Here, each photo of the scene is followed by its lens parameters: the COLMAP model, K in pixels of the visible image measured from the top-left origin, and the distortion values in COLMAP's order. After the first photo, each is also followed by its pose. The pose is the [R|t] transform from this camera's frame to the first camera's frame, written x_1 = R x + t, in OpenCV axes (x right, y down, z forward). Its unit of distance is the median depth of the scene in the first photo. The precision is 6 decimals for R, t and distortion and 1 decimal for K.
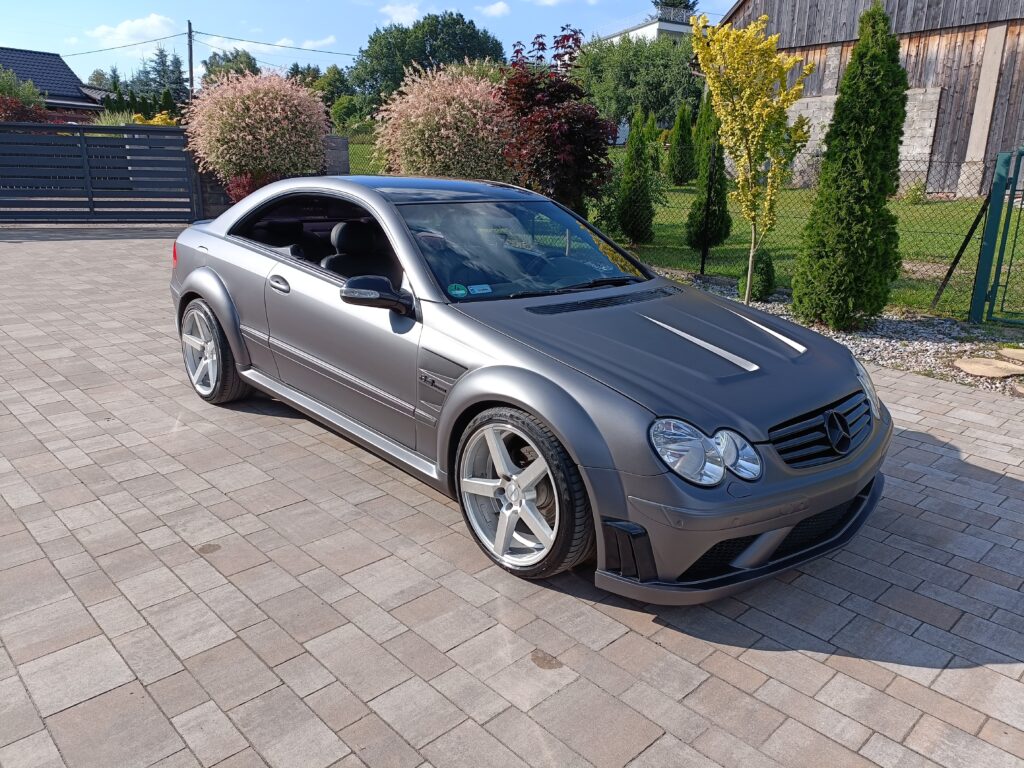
lens RADIAL K [[745.9, 0, 507.0], [0, 745.9, 382.3], [0, 0, 1]] dist [0.058508, -0.044382]
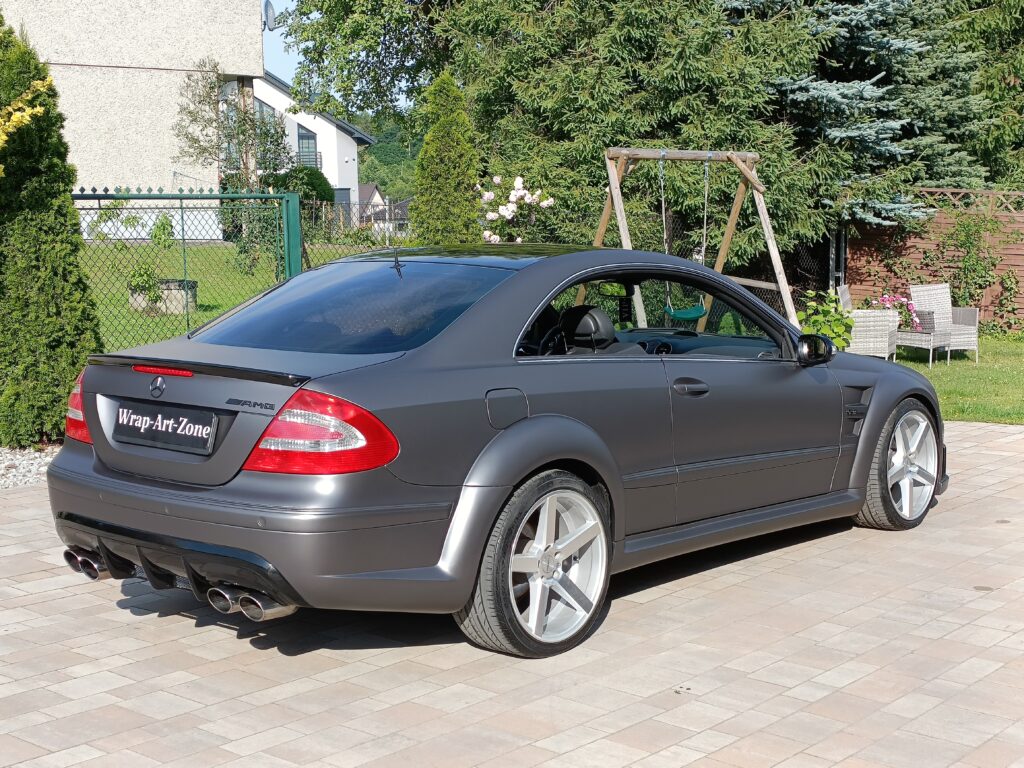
lens RADIAL K [[1499.5, 0, 520.6], [0, 1499.5, 385.0], [0, 0, 1]] dist [0.061091, 0.000000]
pose [[-0.111962, -0.132458, 0.984845, -1.527641], [0.273412, 0.948718, 0.158682, -0.362150], [-0.955359, 0.287035, -0.070004, 1.089619]]
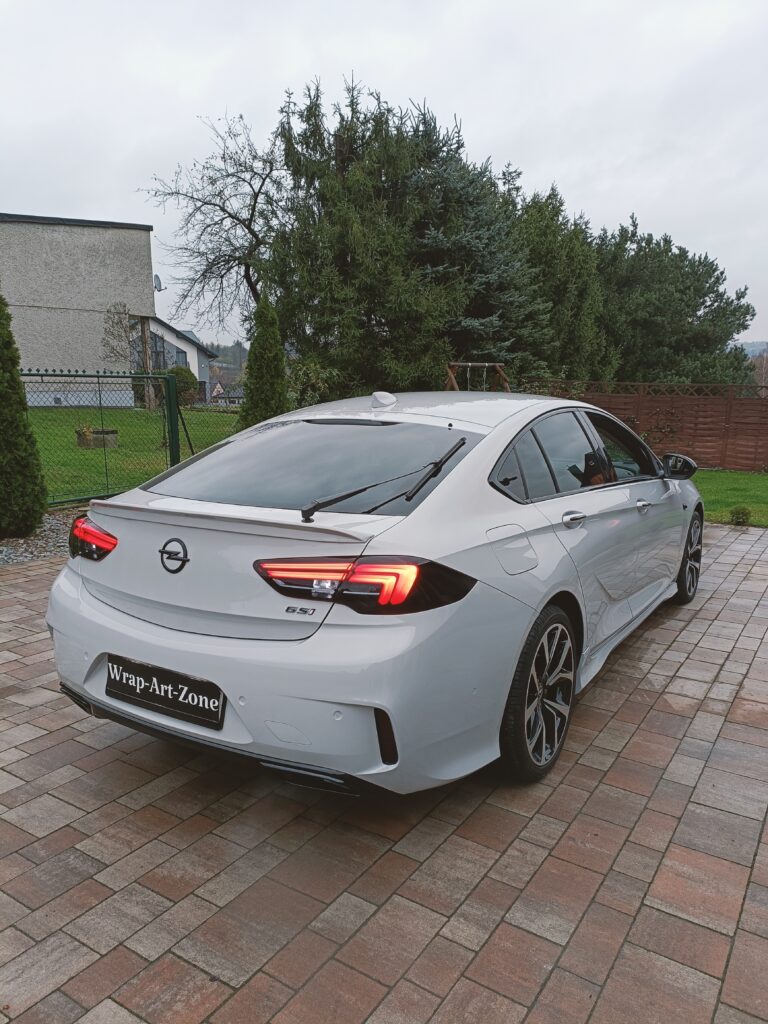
lens RADIAL K [[745.9, 0, 382.8], [0, 745.9, 508.5], [0, 0, 1]] dist [0.058508, -0.044382]
pose [[-0.228086, -0.165175, 0.959528, -1.077464], [0.264665, 0.937878, 0.224360, -0.332877], [-0.936979, 0.305127, -0.170201, 1.103855]]
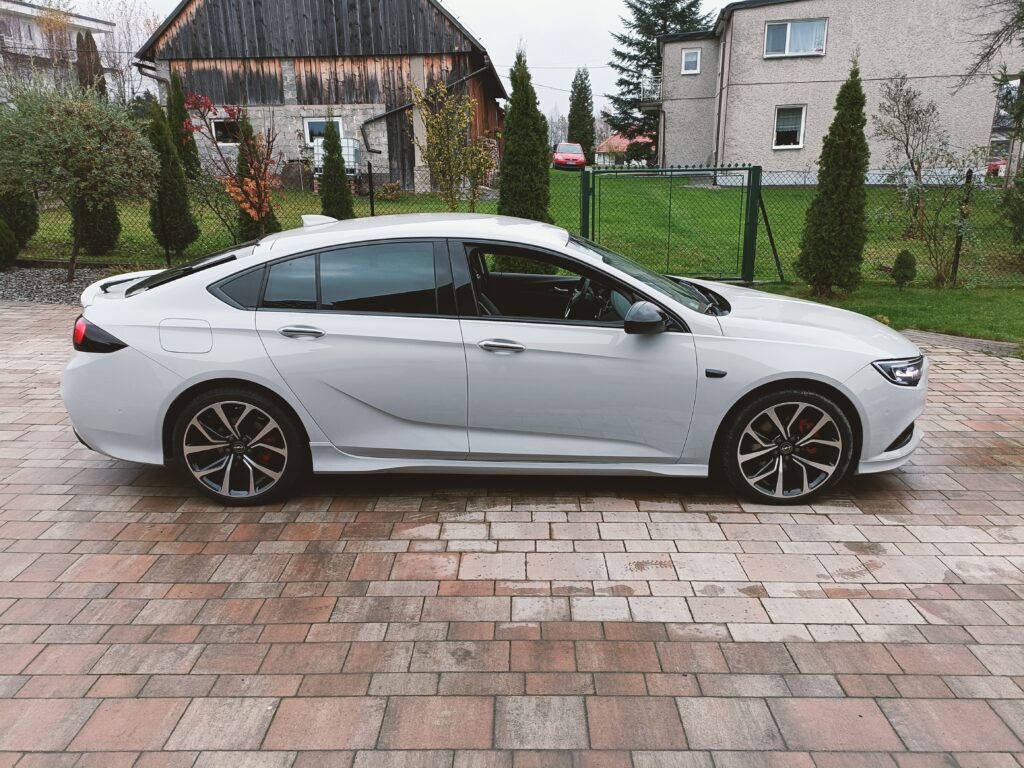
lens RADIAL K [[745.9, 0, 512.9], [0, 745.9, 382.0], [0, 0, 1]] dist [0.058508, -0.044382]
pose [[0.703480, -0.216629, 0.676896, -0.875063], [0.211673, 0.973055, 0.091423, -0.097445], [-0.678462, 0.078967, 0.730379, 0.067196]]
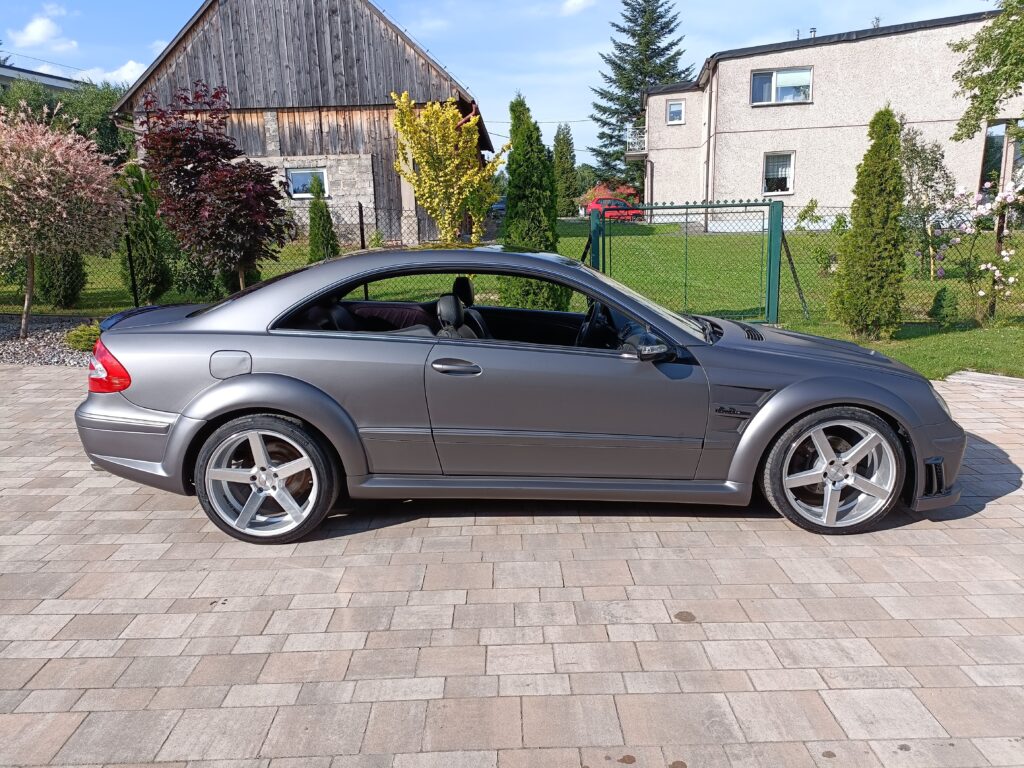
lens RADIAL K [[745.9, 0, 517.4], [0, 745.9, 386.4], [0, 0, 1]] dist [0.058508, -0.044382]
pose [[0.680954, -0.187755, 0.707848, -0.774666], [0.230663, 0.972367, 0.036019, -0.106056], [-0.695051, 0.138747, 0.705445, 0.264565]]
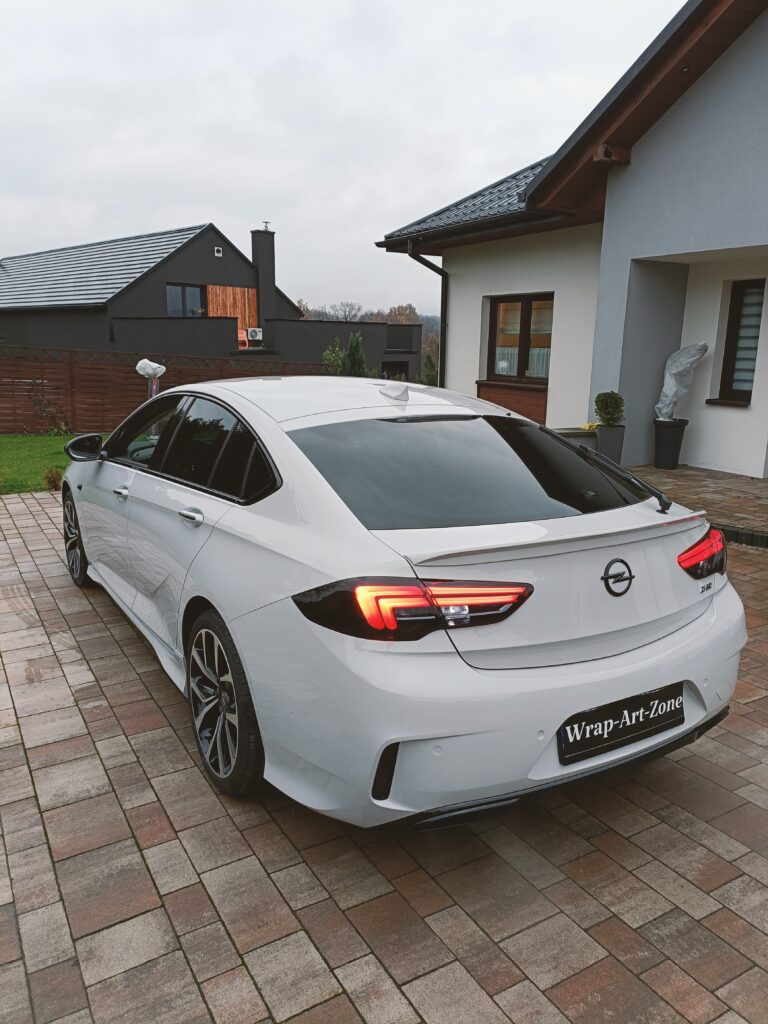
lens RADIAL K [[757.5, 0, 377.1], [0, 757.5, 529.1], [0, 0, 1]] dist [0.056159, -0.009500]
pose [[-0.975647, -0.082154, 0.203381, -0.485189], [0.026883, 0.875435, 0.482587, -0.493197], [-0.217693, 0.476302, -0.851907, 1.604838]]
